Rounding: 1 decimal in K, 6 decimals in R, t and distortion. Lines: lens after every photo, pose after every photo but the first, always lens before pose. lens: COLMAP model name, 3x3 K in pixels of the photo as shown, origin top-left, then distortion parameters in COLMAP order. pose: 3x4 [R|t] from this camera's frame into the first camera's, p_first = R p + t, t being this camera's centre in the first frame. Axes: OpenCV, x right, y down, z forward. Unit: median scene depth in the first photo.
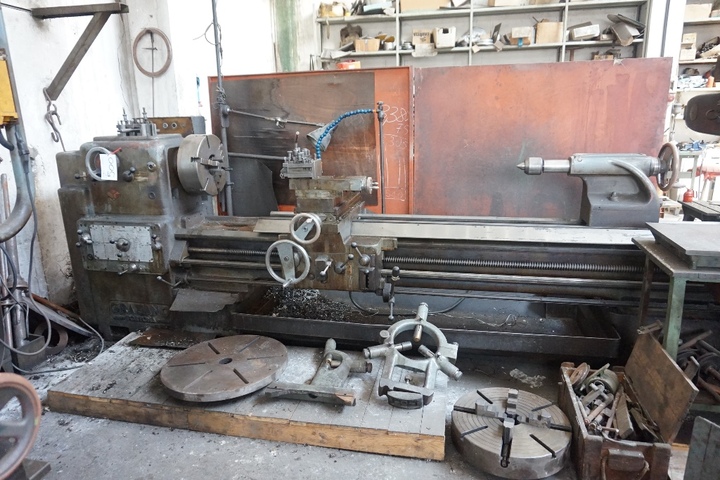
lens RADIAL K [[494.1, 0, 360.4], [0, 494.1, 238.0], [0, 0, 1]] dist [-0.005224, 0.002300]
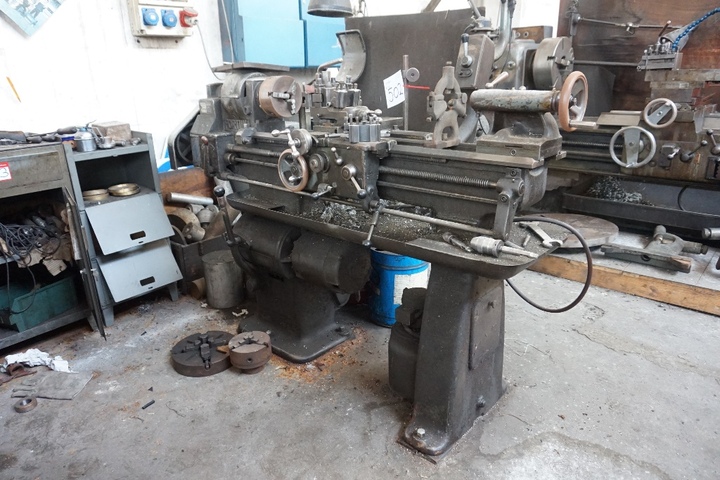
lens RADIAL K [[494.1, 0, 360.7], [0, 494.1, 241.3], [0, 0, 1]] dist [-0.005224, 0.002300]
pose [[0.864410, 0.159232, -0.476908, -0.111638], [-0.113741, 0.985866, 0.123008, 0.188067], [0.489754, -0.052085, 0.870303, -0.266154]]
